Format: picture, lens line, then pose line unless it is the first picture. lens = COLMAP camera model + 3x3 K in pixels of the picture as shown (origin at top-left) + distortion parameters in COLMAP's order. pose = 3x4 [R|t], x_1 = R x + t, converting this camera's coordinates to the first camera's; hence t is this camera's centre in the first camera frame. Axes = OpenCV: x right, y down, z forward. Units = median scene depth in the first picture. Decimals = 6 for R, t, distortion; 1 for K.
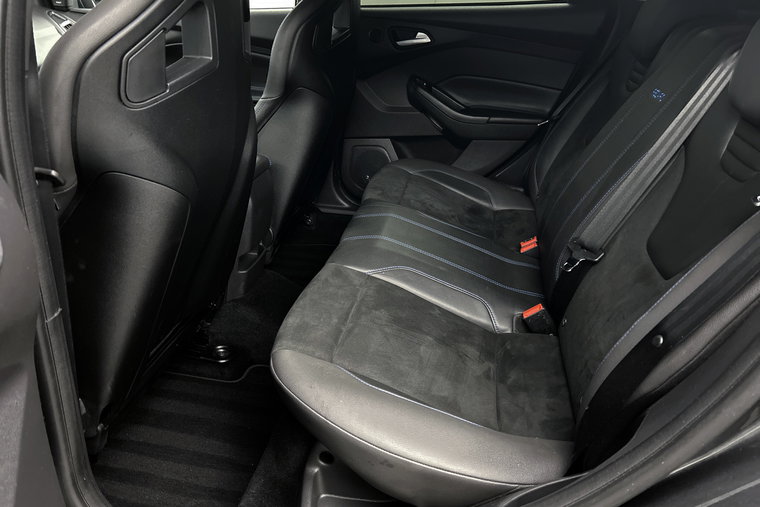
lens RADIAL K [[581.5, 0, 380.0], [0, 581.5, 255.6], [0, 0, 1]] dist [0.057933, -0.071780]
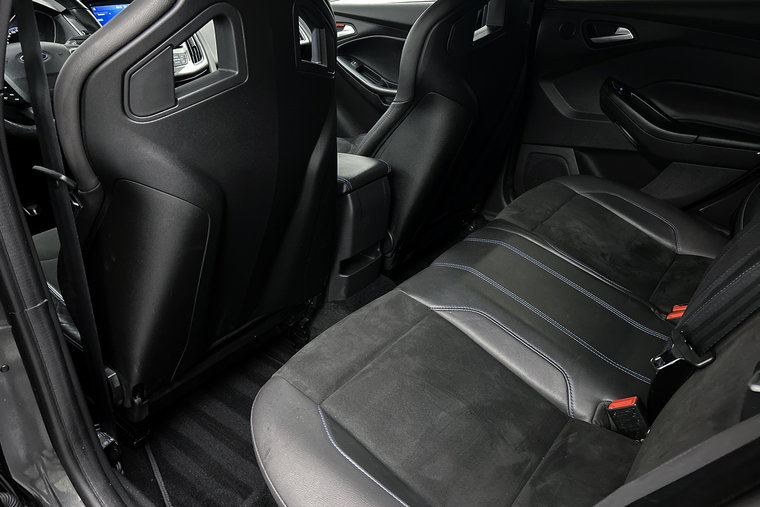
lens RADIAL K [[581.5, 0, 380.1], [0, 581.5, 251.3], [0, 0, 1]] dist [0.057933, -0.071780]
pose [[0.888161, 0.173868, -0.425371, 0.227738], [-0.162889, 0.984671, 0.062374, -0.083259], [0.429695, 0.013890, 0.902867, 0.132384]]
